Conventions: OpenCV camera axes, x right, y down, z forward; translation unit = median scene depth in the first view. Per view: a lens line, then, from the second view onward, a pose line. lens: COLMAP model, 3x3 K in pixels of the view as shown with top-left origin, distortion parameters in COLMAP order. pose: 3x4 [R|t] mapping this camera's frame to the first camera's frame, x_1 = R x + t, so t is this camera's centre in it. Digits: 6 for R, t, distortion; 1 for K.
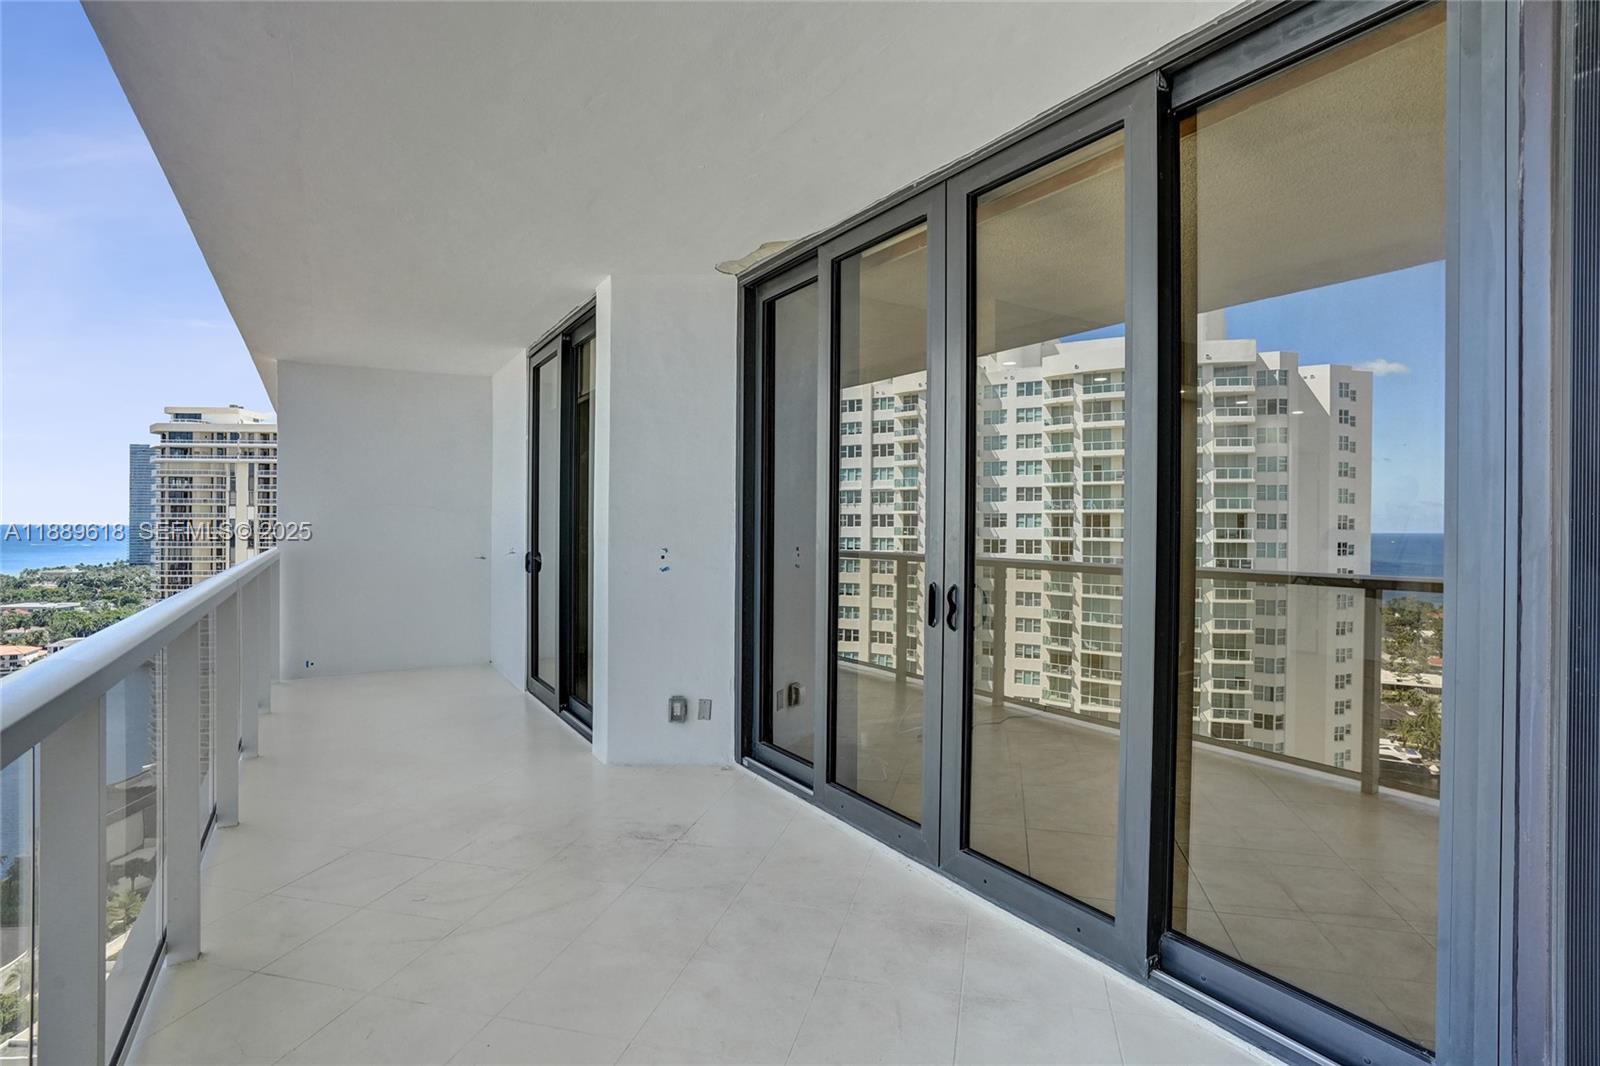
lens RADIAL K [[785.2, 0, 802.7], [0, 785.2, 528.7], [0, 0, 1]] dist [0.001885, 0.000068]
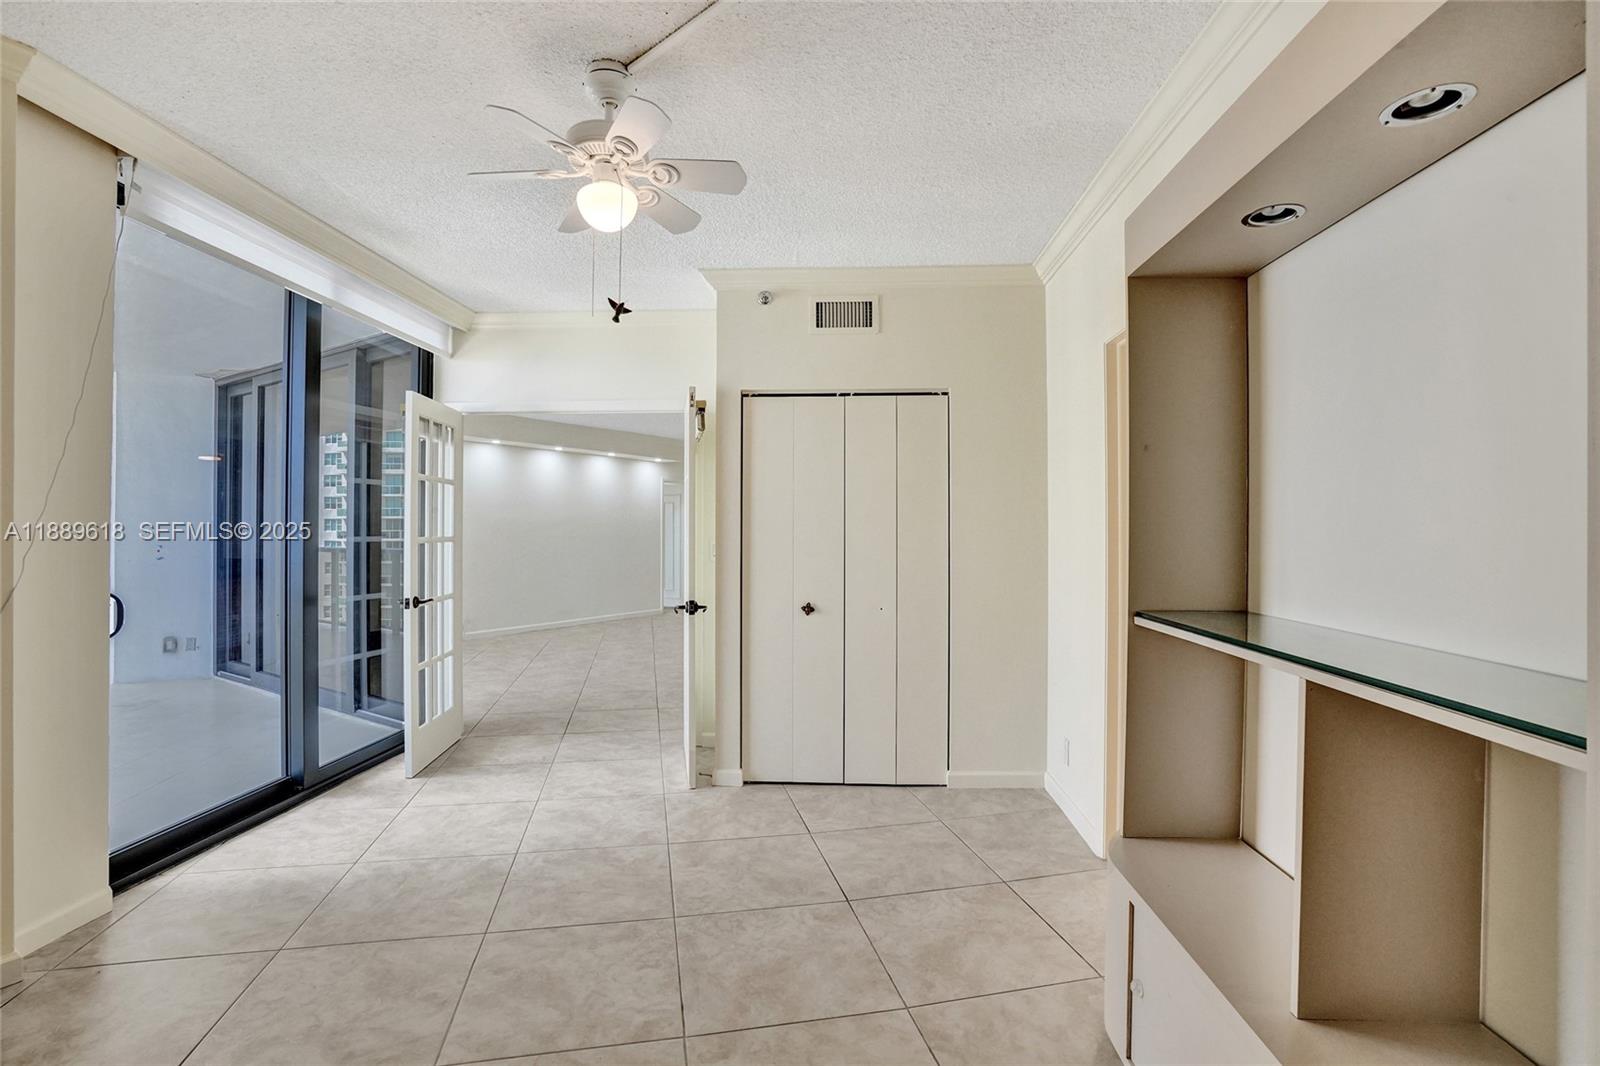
lens RADIAL K [[729.6, 0, 790.7], [0, 729.6, 530.1], [0, 0, 1]] dist [-0.005548, 0.001278]
pose [[0.918511, -0.000563, 0.395395, 0.424115], [0.002198, 0.999991, -0.003681, 0.003259], [-0.395389, 0.004250, 0.918504, -0.879129]]
